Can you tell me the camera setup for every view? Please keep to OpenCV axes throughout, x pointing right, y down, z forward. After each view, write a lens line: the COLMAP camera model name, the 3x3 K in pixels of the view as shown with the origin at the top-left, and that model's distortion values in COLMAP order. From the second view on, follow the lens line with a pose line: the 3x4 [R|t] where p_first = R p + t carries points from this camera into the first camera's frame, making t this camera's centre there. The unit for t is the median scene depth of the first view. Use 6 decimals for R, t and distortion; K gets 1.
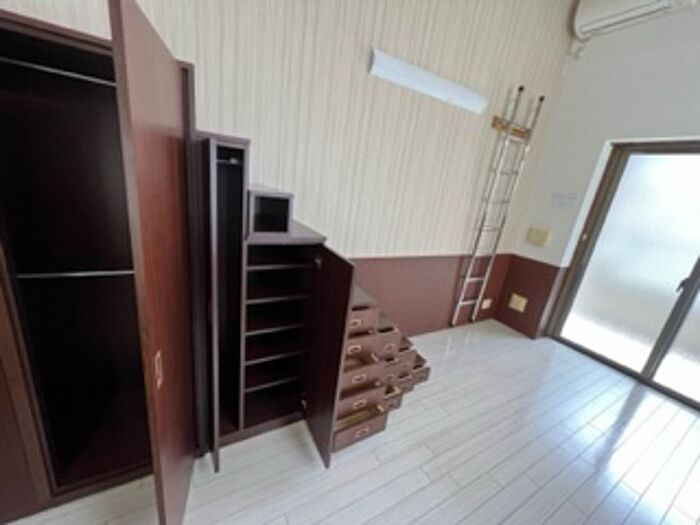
lens RADIAL K [[281.2, 0, 354.6], [0, 281.2, 263.3], [0, 0, 1]] dist [-0.000082, -0.000003]
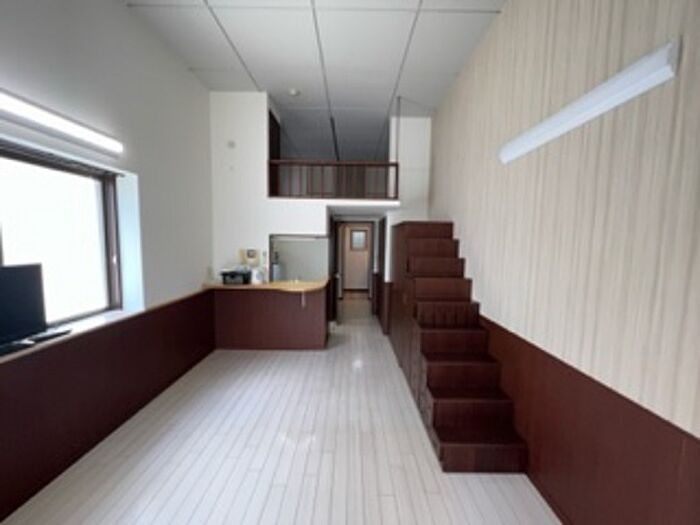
lens RADIAL K [[281.2, 0, 350.8], [0, 281.2, 264.9], [0, 0, 1]] dist [-0.000082, -0.000003]
pose [[-0.505728, -0.073327, -0.859571, 0.884519], [-0.328189, 0.937818, 0.113088, -0.123594], [0.797829, 0.339294, -0.498346, 0.779457]]
